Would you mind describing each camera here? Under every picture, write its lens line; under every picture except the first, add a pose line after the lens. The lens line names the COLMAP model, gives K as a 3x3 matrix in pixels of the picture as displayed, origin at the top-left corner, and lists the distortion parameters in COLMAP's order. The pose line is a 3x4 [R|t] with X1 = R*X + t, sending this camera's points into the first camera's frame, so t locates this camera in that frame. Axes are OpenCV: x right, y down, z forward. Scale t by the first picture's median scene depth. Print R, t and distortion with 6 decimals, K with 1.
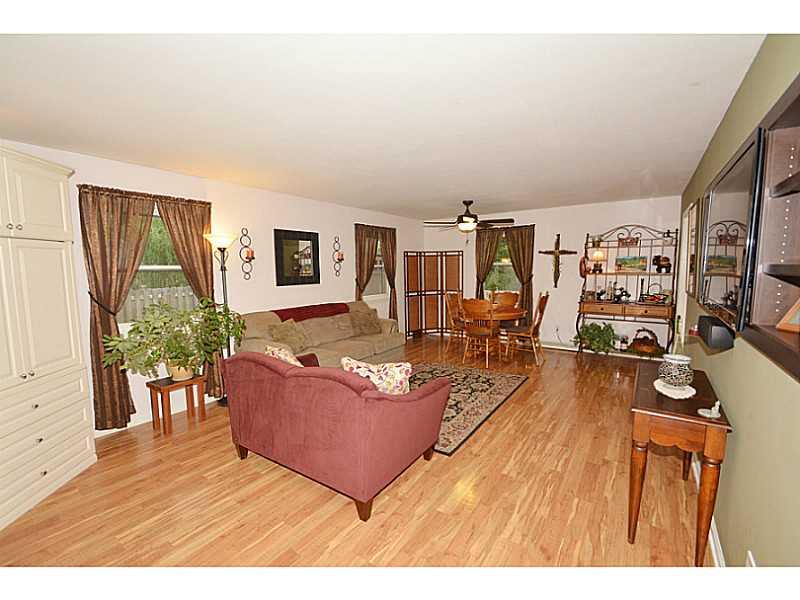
lens RADIAL K [[352.7, 0, 396.8], [0, 352.7, 293.0], [0, 0, 1]] dist [0.003191, -0.000281]
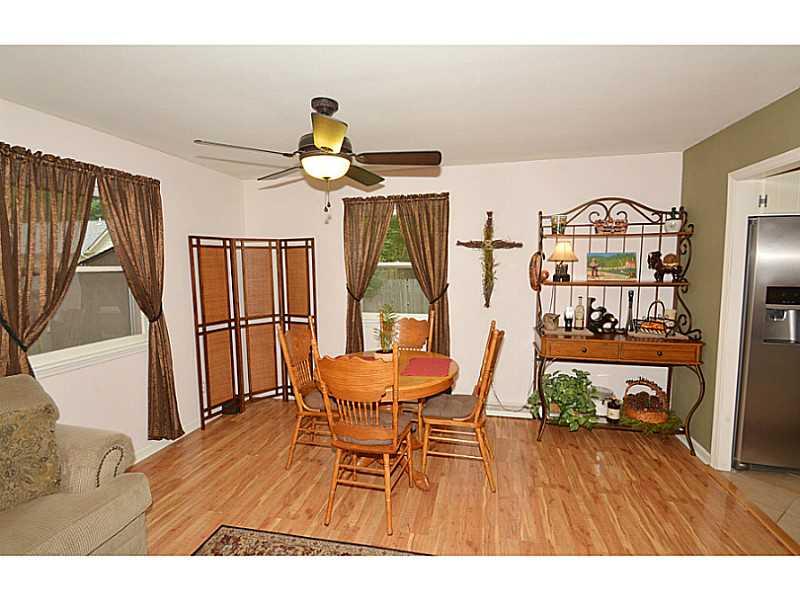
lens RADIAL K [[352.7, 0, 396.8], [0, 352.7, 293.0], [0, 0, 1]] dist [0.003191, -0.000281]
pose [[0.927332, -0.028710, 0.373137, 0.112252], [0.025991, 0.999586, 0.012317, -0.050953], [-0.373336, -0.001723, 0.927694, 0.559981]]
